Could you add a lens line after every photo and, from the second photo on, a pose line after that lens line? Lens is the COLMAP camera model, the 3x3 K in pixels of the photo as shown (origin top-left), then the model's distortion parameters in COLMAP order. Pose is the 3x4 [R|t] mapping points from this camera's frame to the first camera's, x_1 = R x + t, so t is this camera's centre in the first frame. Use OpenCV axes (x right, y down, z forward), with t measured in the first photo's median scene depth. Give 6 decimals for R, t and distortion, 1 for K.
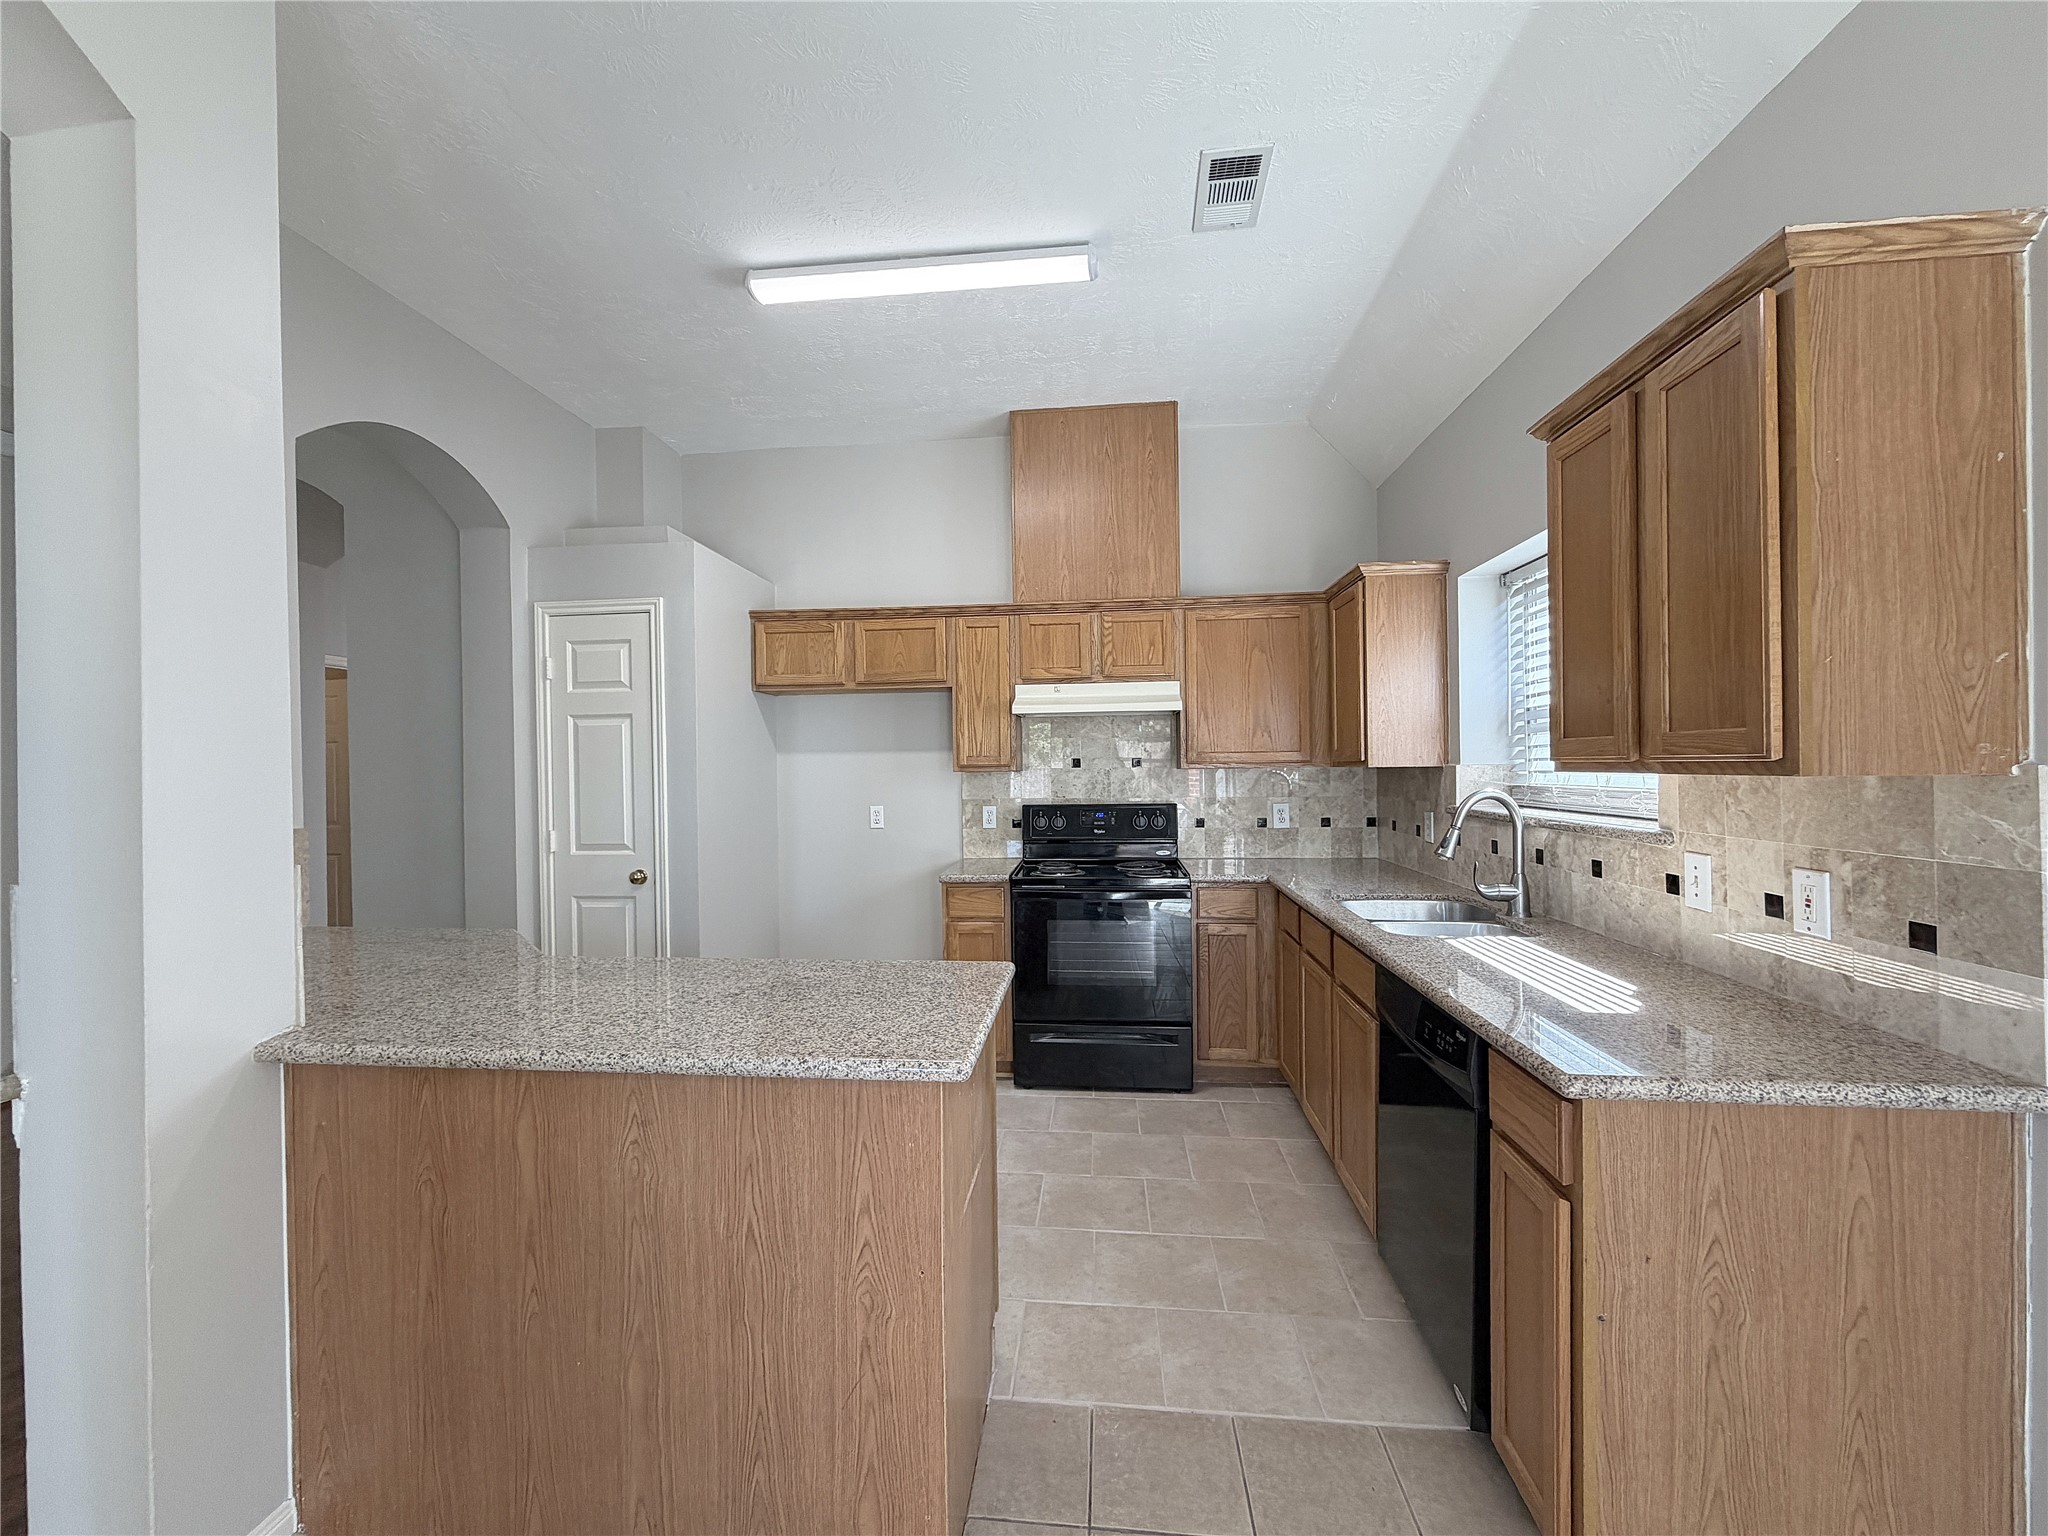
lens RADIAL K [[844.9, 0, 1016.0], [0, 844.9, 770.1], [0, 0, 1]] dist [-0.001065, -0.000014]
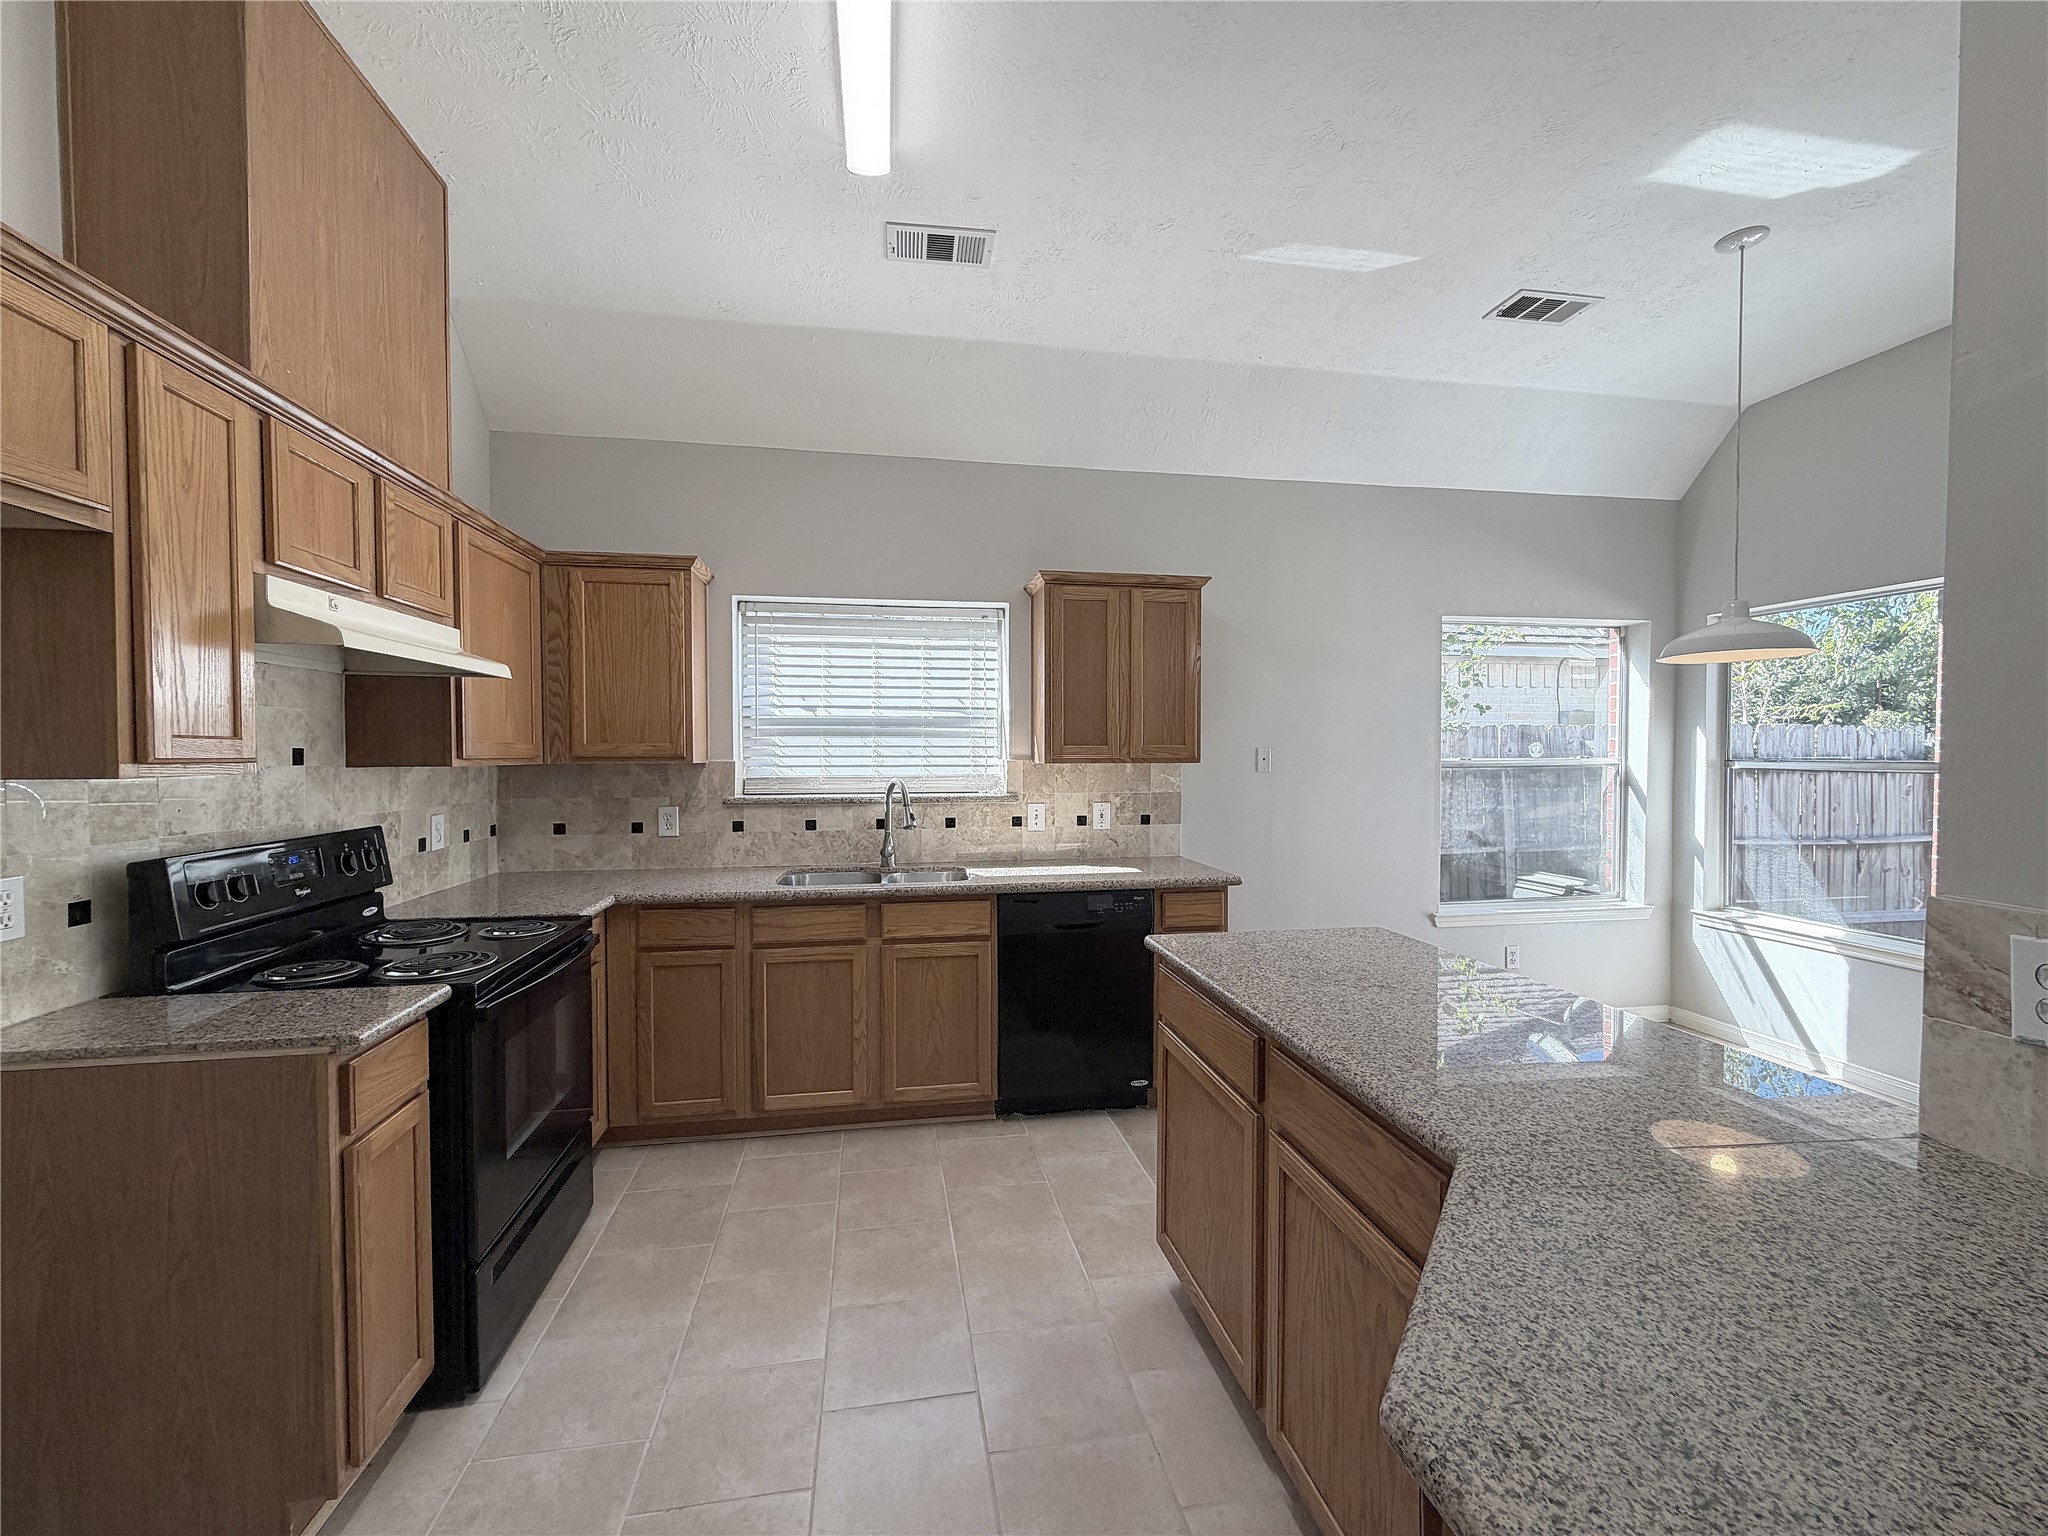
lens RADIAL K [[817.0, 0, 1016.3], [0, 817.0, 770.3], [0, 0, 1]] dist [0.000162, 0.000295]
pose [[-0.269484, -0.007066, 0.962979, -1.031749], [0.010393, 0.999894, 0.010246, -0.001642], [-0.962949, 0.012769, -0.269382, 1.514945]]
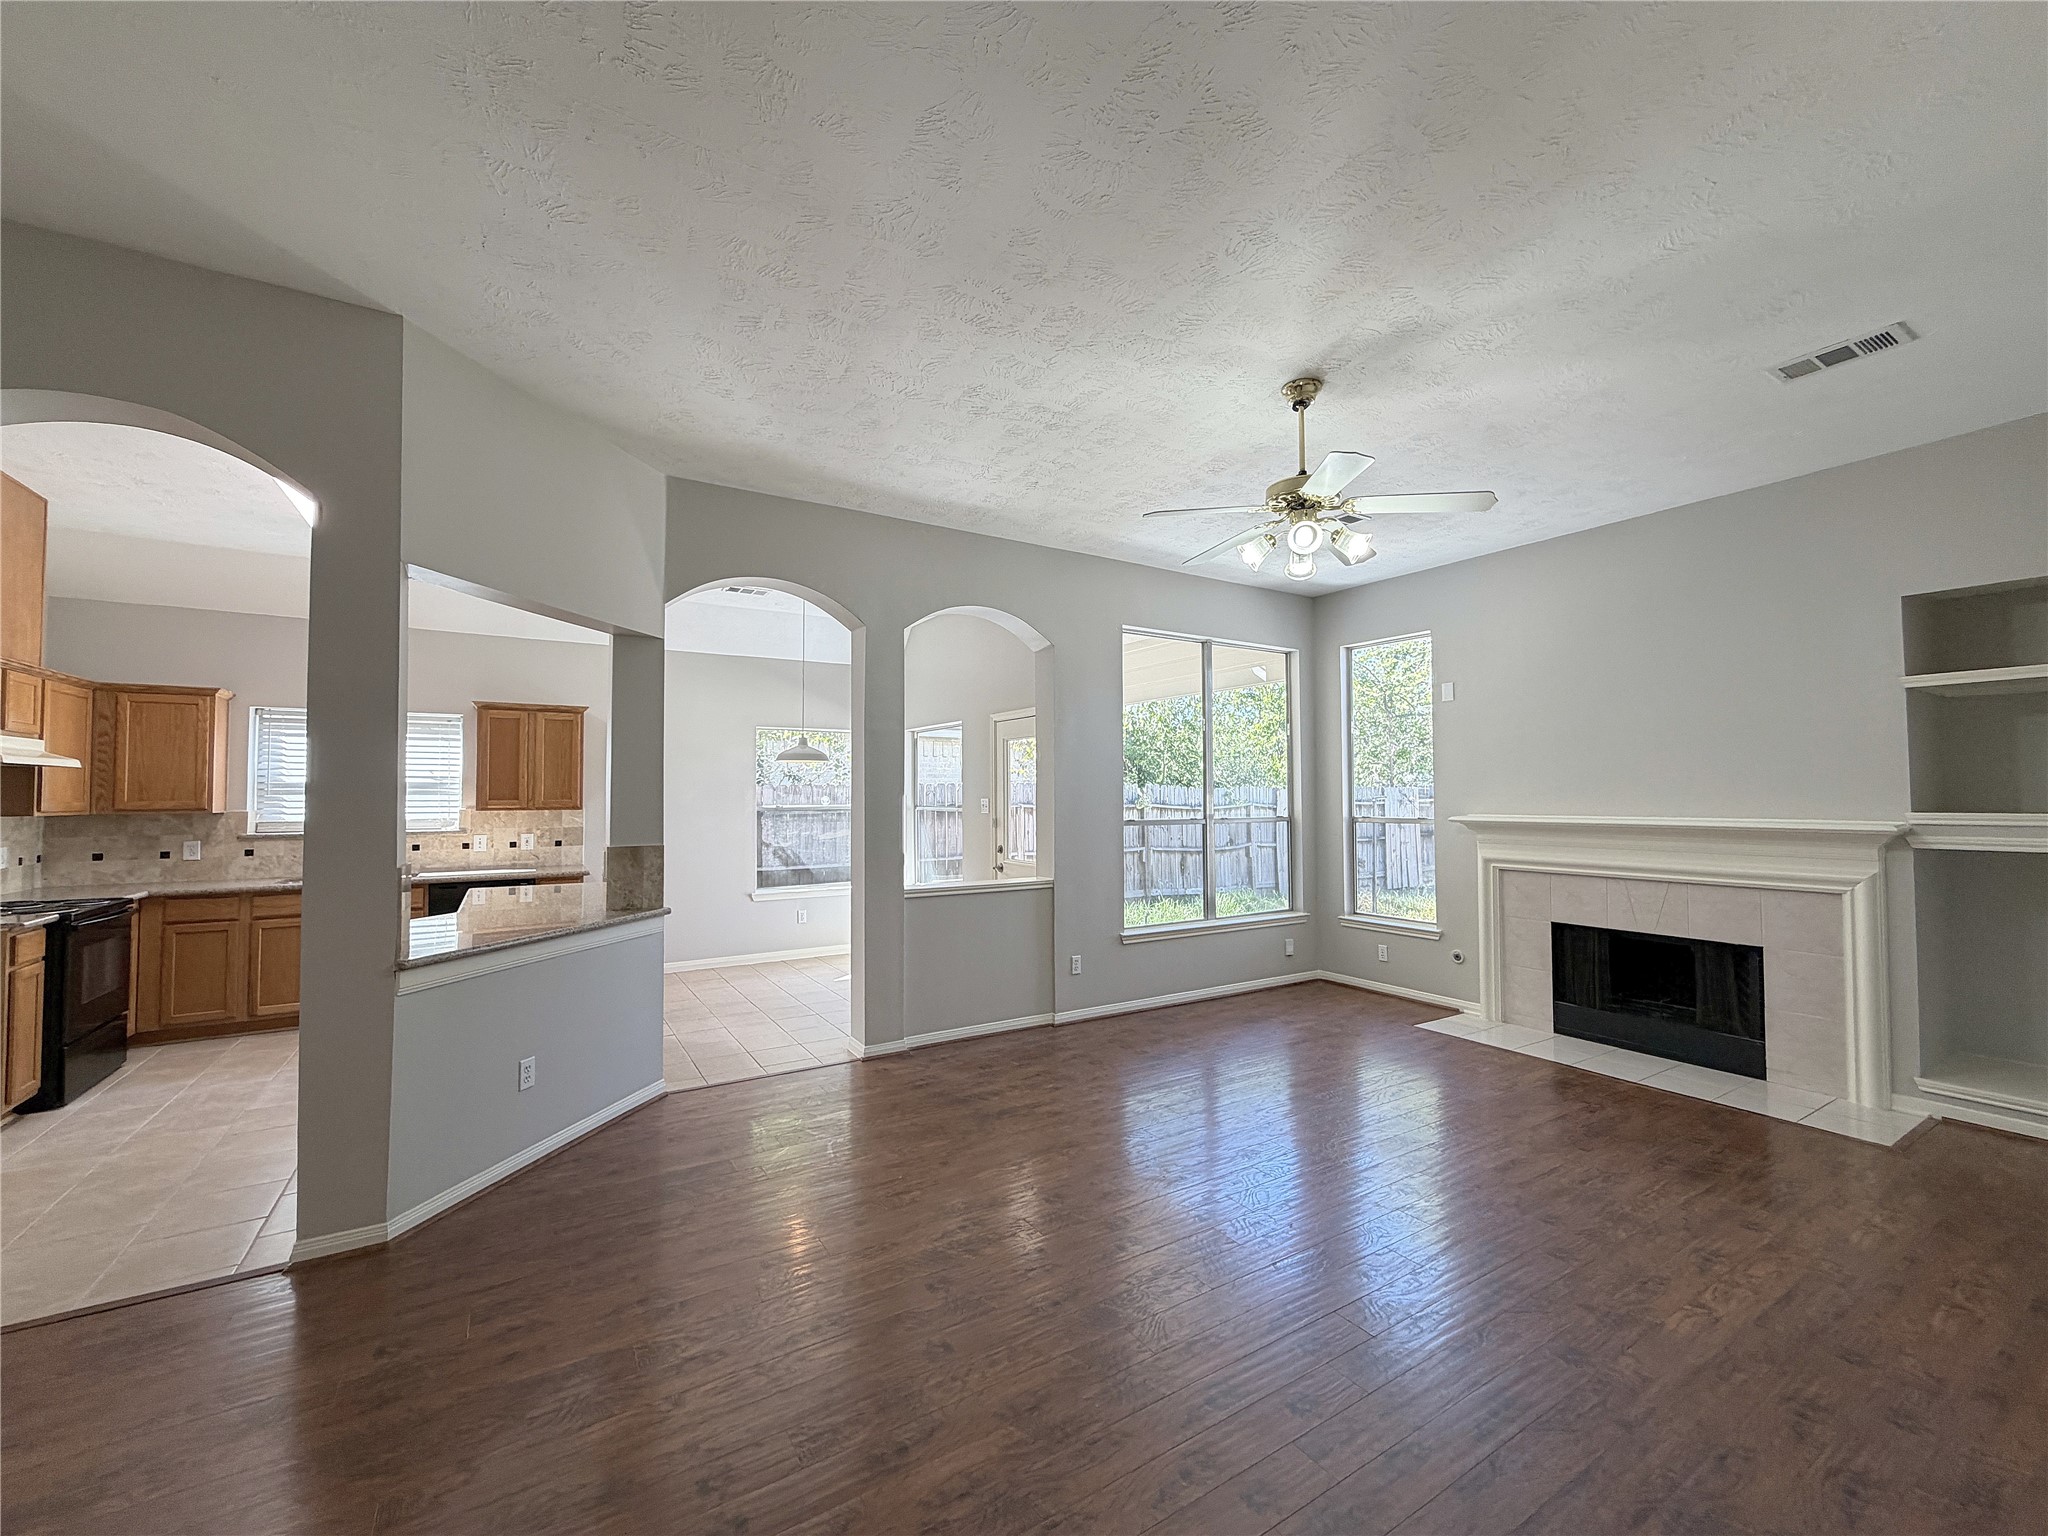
lens RADIAL K [[817.0, 0, 1016.3], [0, 817.0, 770.3], [0, 0, 1]] dist [0.000162, 0.000295]
pose [[-0.608298, 0.040175, 0.792692, -2.989826], [0.016043, 0.999136, -0.038326, -0.000077], [-0.793547, -0.010596, -0.608417, 1.240956]]
